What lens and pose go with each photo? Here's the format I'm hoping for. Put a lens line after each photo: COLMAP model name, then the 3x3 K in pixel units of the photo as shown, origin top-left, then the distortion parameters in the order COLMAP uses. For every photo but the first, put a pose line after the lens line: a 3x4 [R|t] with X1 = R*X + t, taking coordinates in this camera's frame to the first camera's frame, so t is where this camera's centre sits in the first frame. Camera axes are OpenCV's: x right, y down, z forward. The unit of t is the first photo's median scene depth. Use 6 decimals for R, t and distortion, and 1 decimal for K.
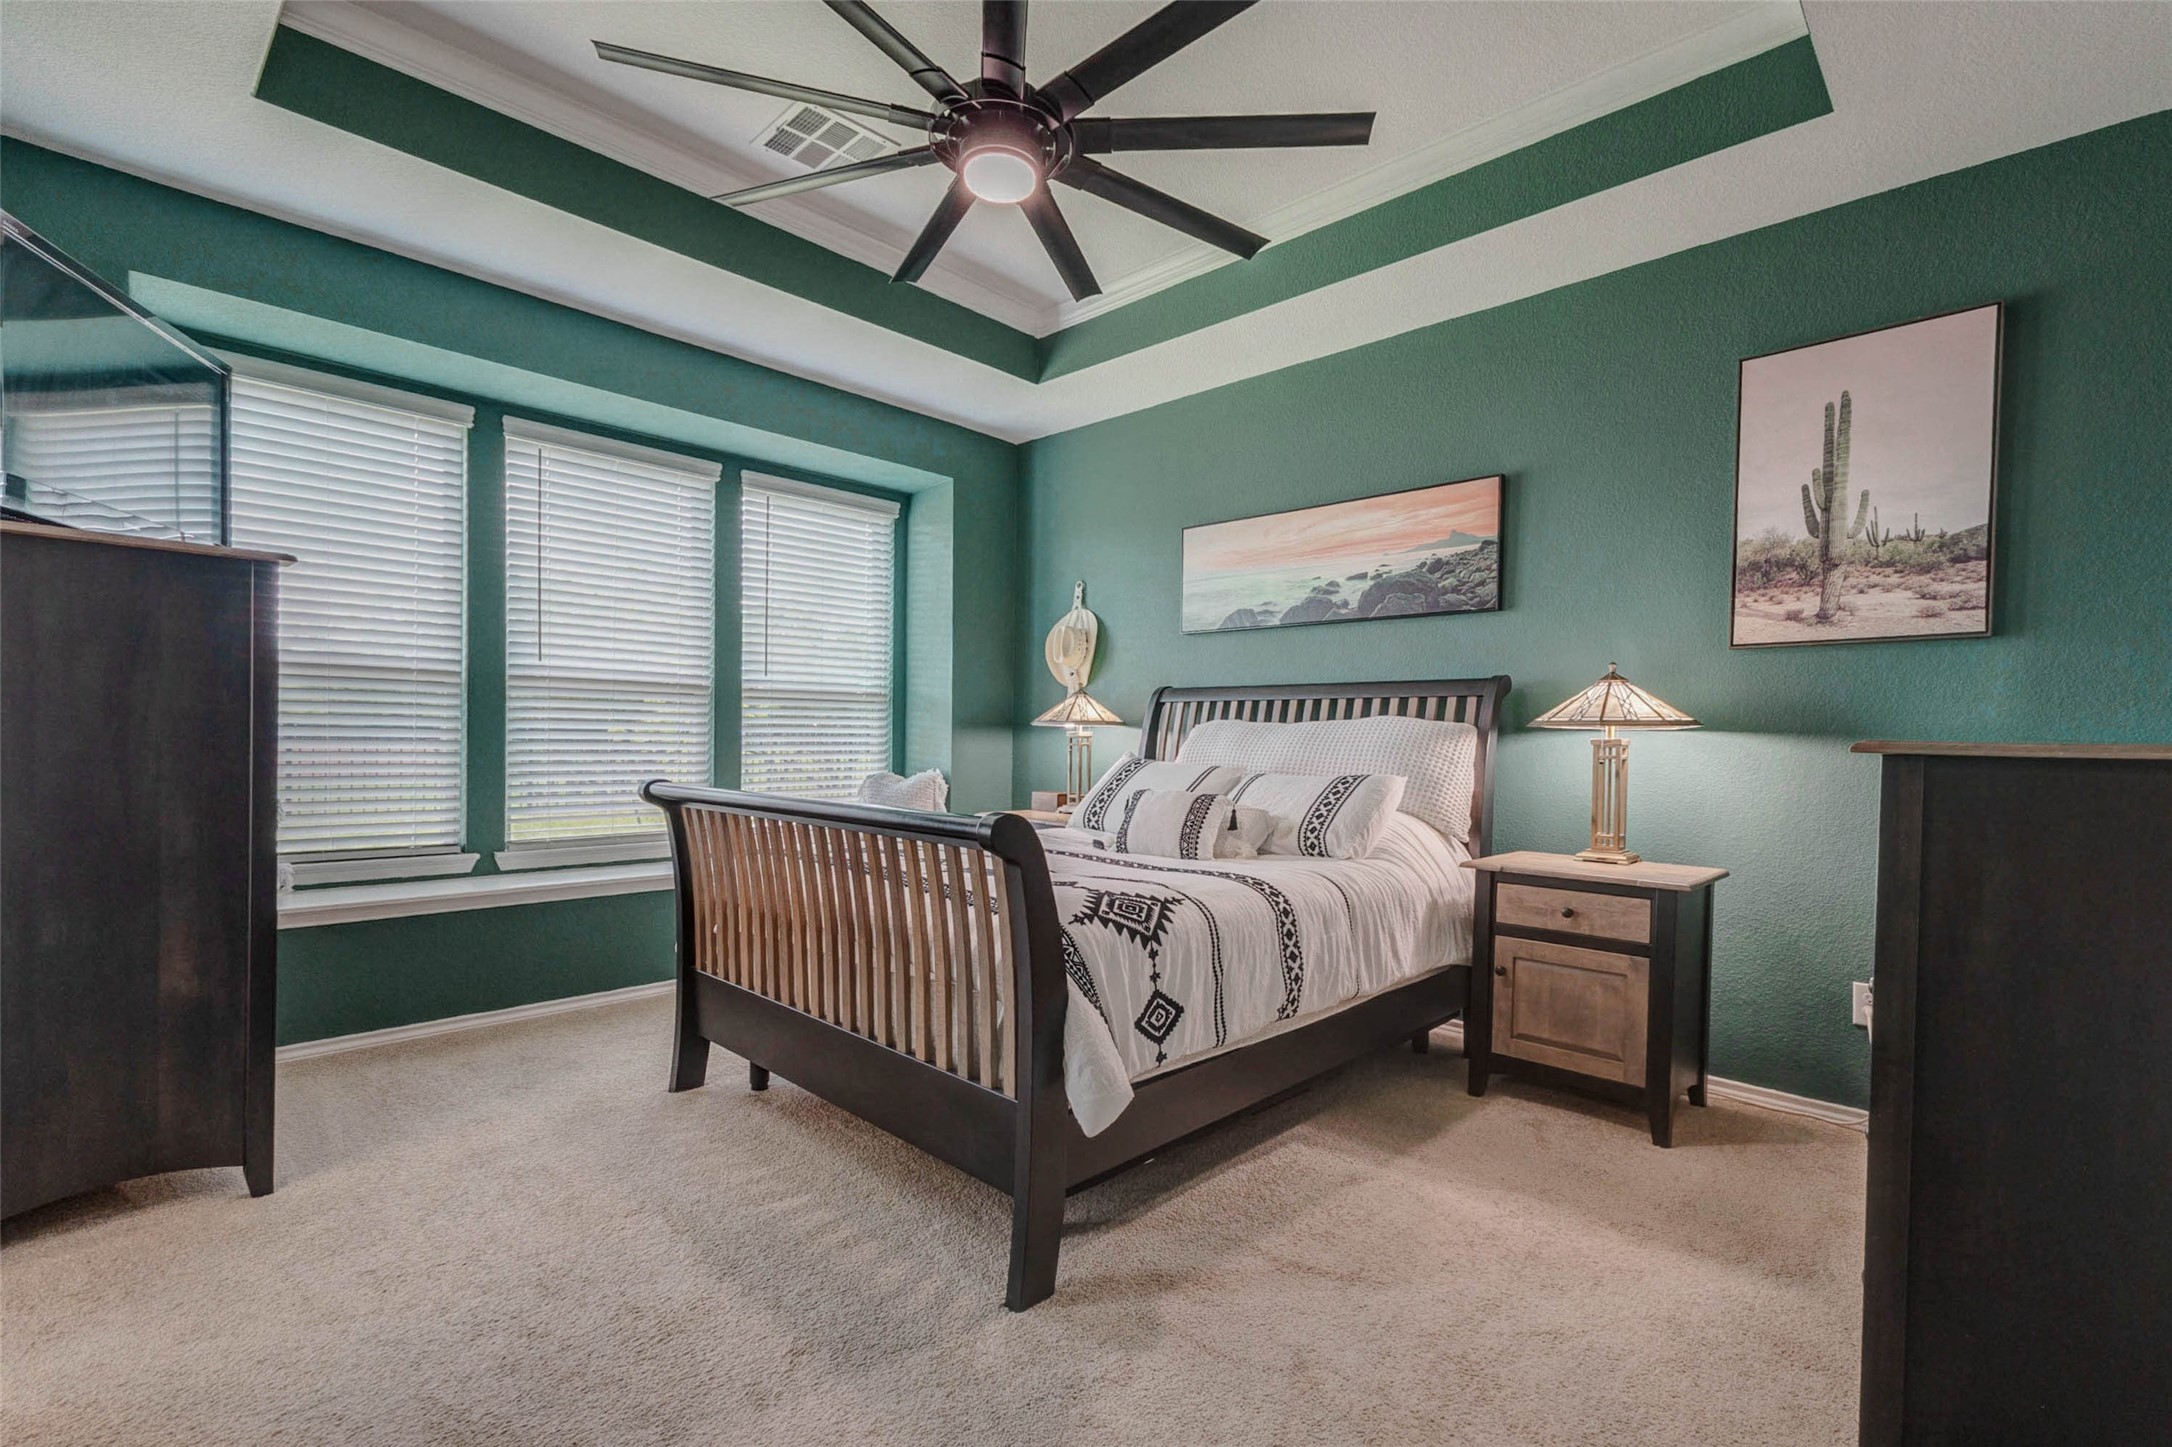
lens RADIAL K [[985.4, 0, 1082.3], [0, 985.4, 758.2], [0, 0, 1]] dist [0.001537, 0.000038]
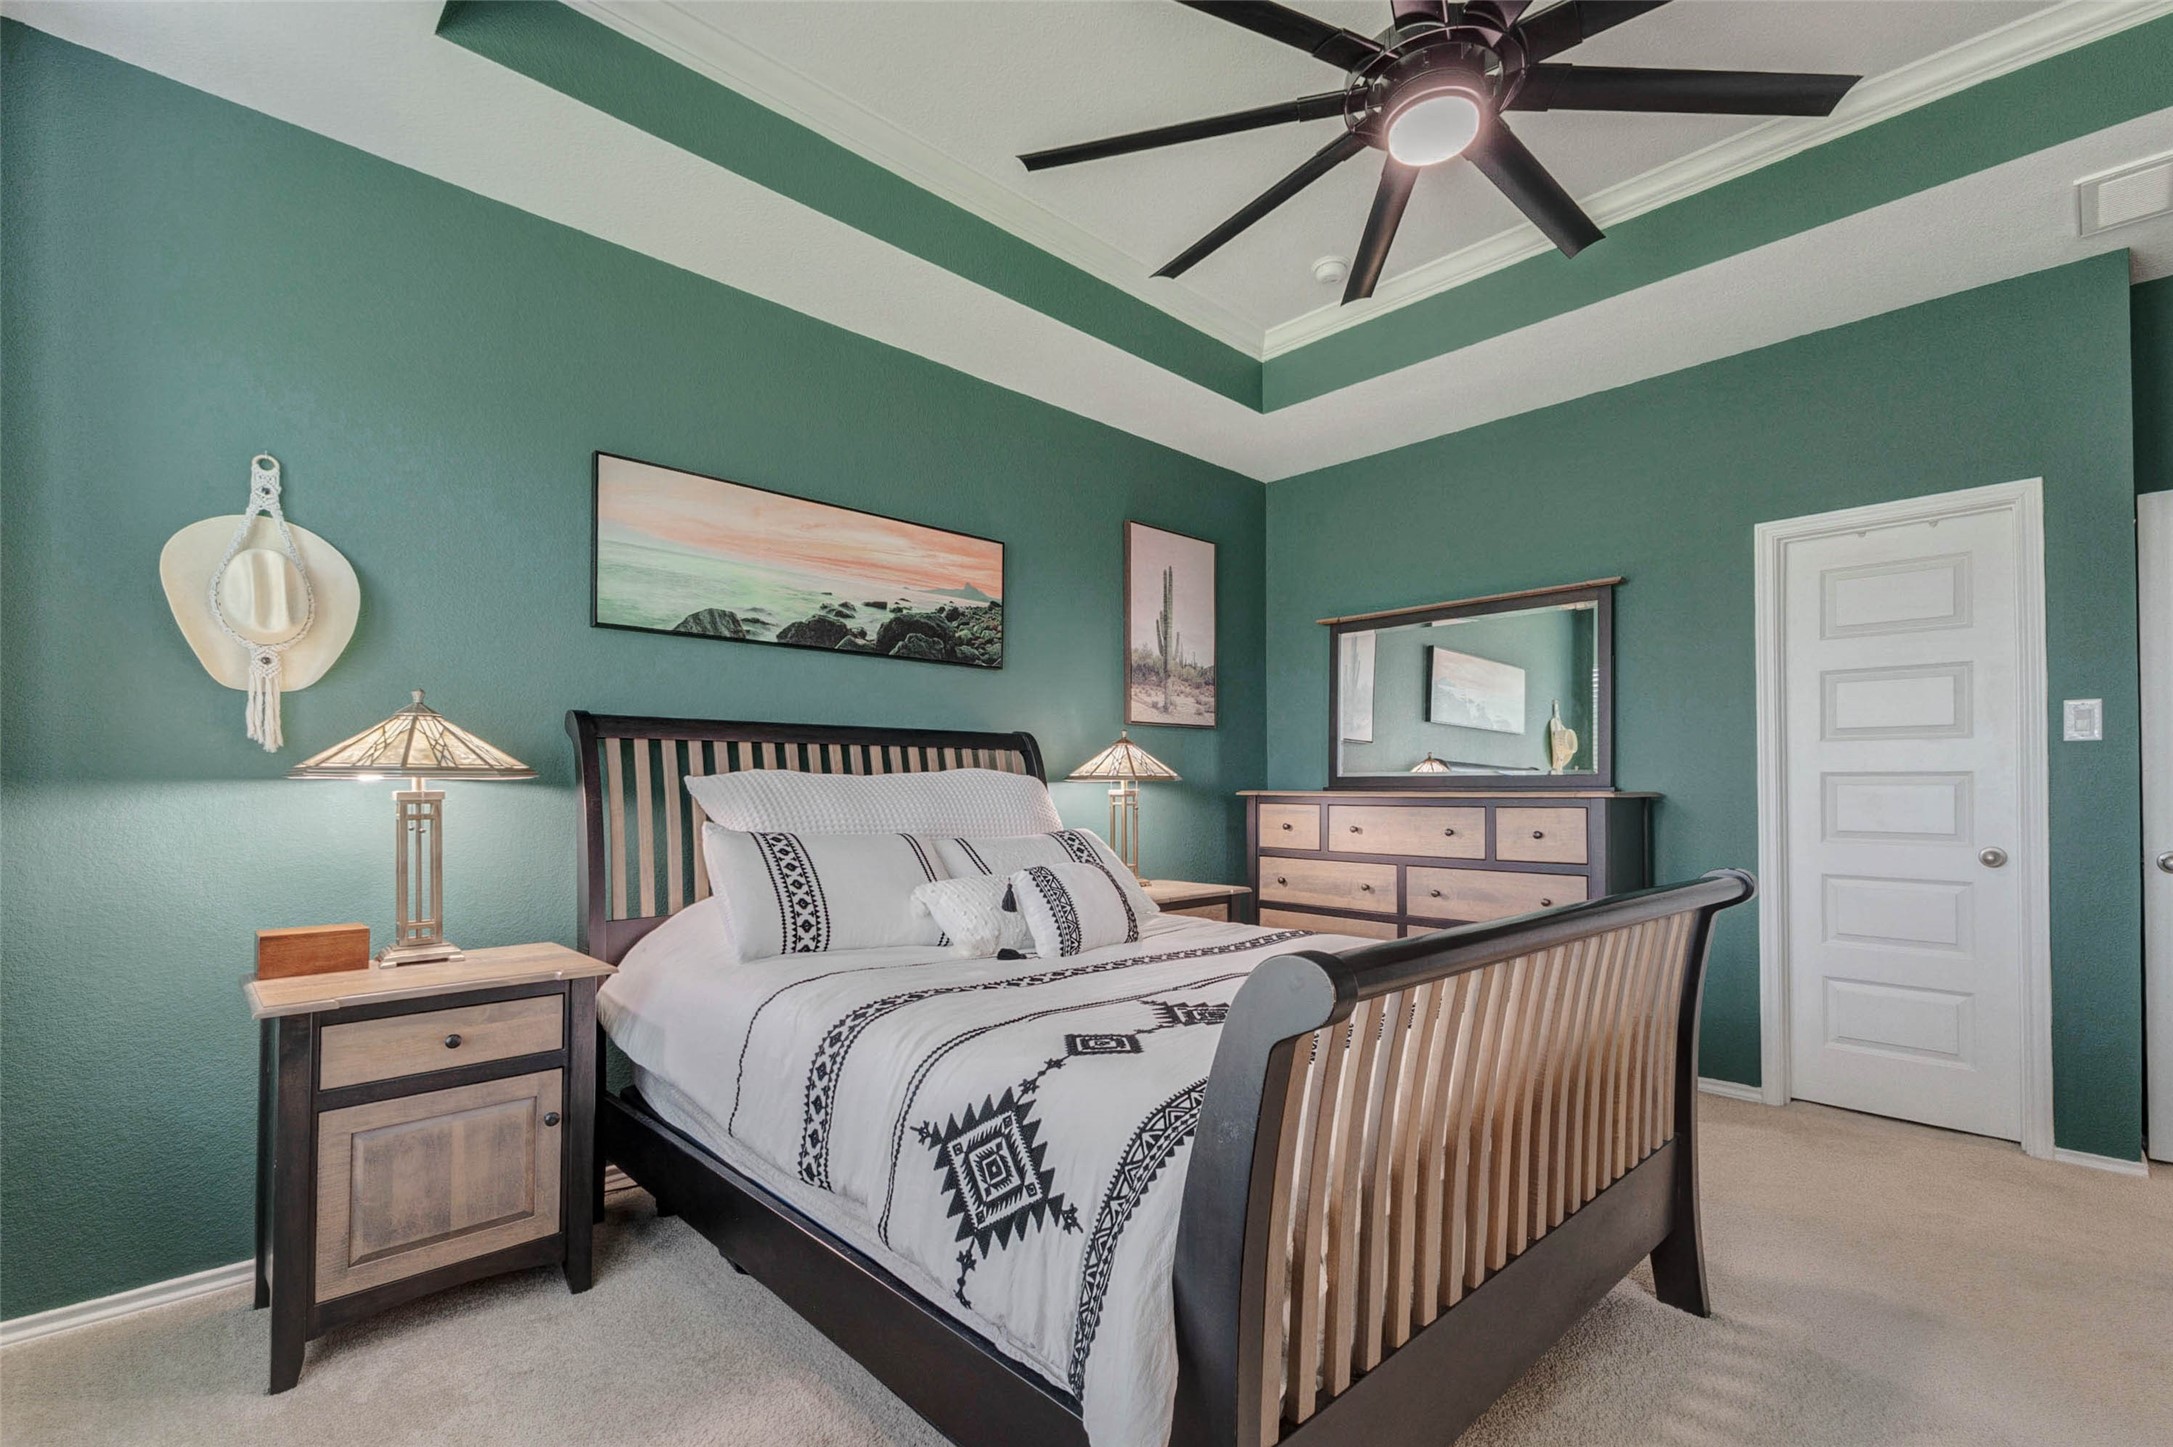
lens RADIAL K [[961.9, 0, 1102.5], [0, 961.9, 728.0], [0, 0, 1]] dist [0.003636, 0.000472]
pose [[0.032779, 0.043897, 0.998498, -0.584827], [0.020602, 0.998793, -0.044586, -0.038593], [-0.999250, 0.022033, 0.031835, 0.837792]]
